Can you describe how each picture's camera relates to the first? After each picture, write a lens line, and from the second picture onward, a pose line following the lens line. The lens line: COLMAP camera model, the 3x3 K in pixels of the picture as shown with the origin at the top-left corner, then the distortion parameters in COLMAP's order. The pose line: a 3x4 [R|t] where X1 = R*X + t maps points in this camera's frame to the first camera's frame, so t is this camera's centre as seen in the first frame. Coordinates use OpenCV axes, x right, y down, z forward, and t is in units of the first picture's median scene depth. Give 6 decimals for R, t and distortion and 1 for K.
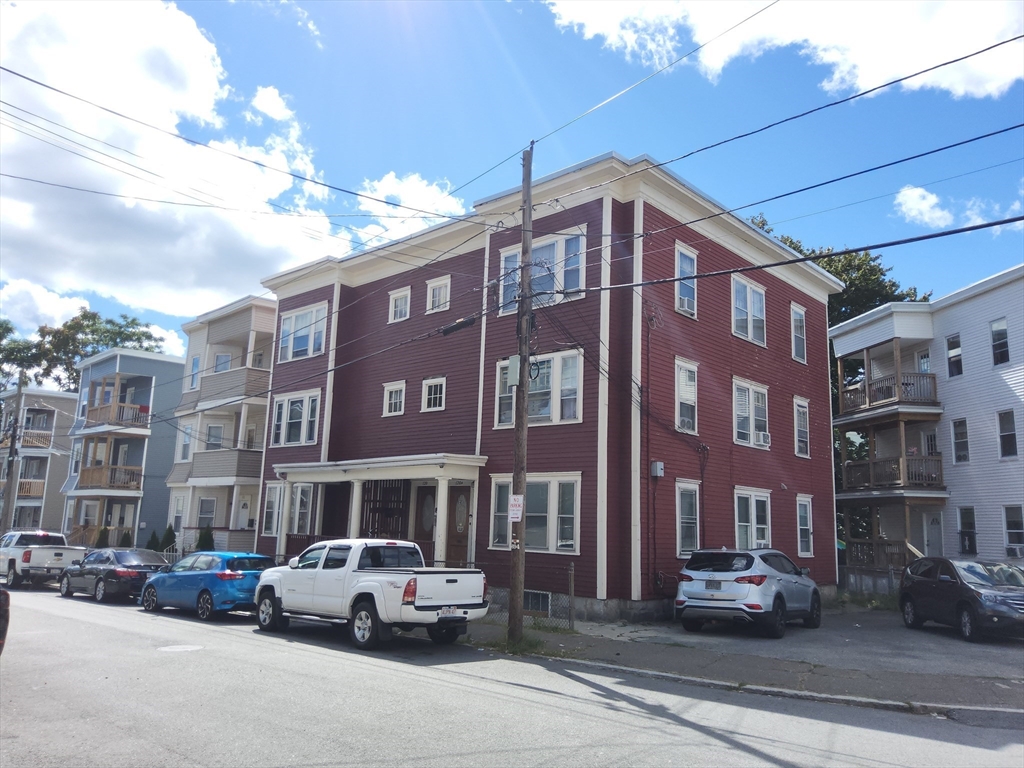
lens RADIAL K [[766.4, 0, 512.0], [0, 766.4, 384.0], [0, 0, 1]] dist [0.064010, 0.000269]
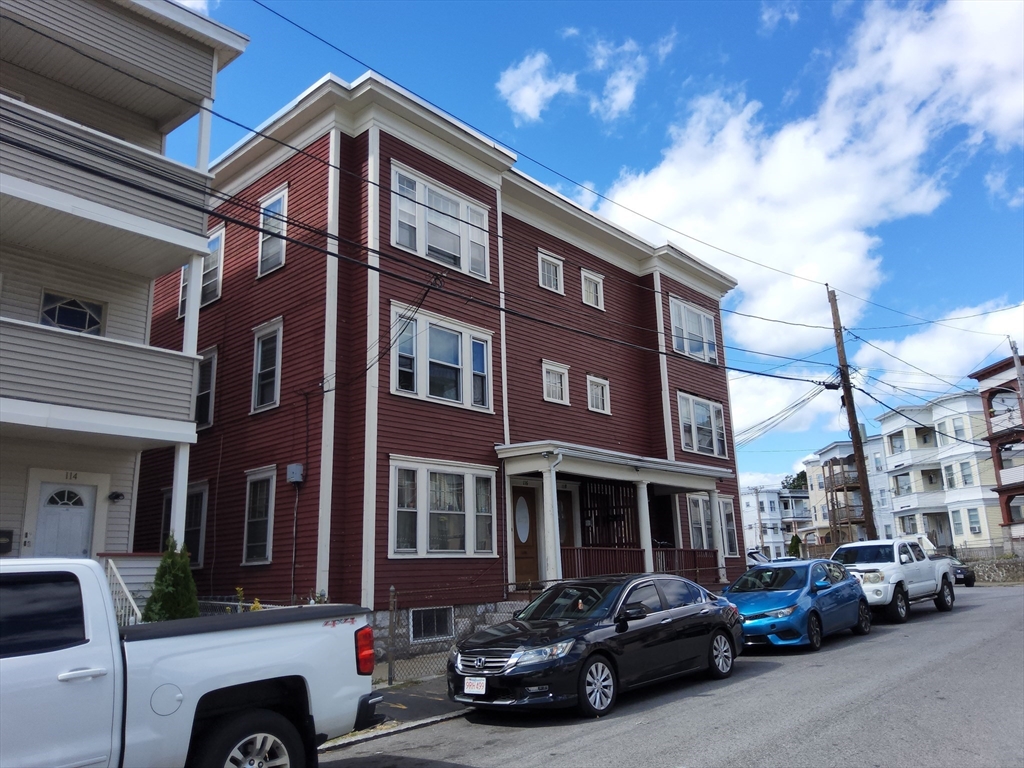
lens RADIAL K [[766.4, 0, 512.0], [0, 766.4, 384.0], [0, 0, 1]] dist [0.064010, 0.000269]
pose [[-0.005002, 0.213646, 0.976898, -0.969928], [-0.149445, 0.965780, -0.211980, 0.204614], [-0.988757, -0.147053, 0.027097, 1.040756]]
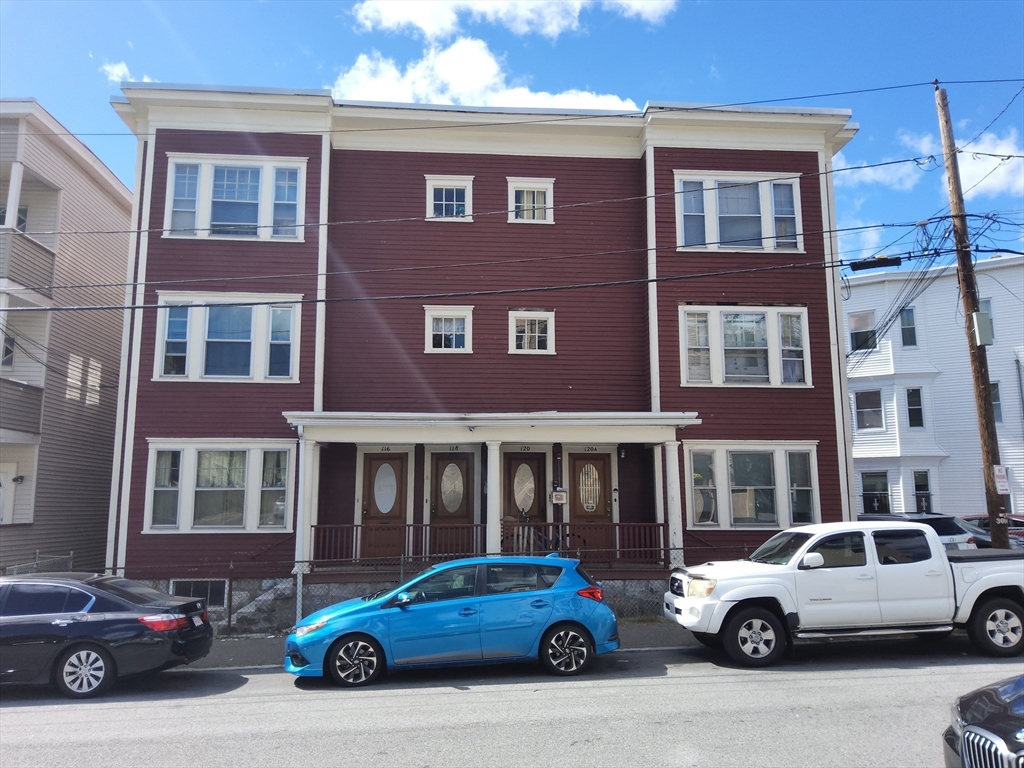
lens RADIAL K [[750.4, 0, 510.4], [0, 750.4, 397.6], [0, 0, 1]] dist [0.061905, -0.155341]
pose [[0.683583, 0.073811, 0.726131, -0.622054], [-0.107498, 0.994205, 0.000139, 0.076849], [-0.721913, -0.078153, 0.687557, 0.486297]]
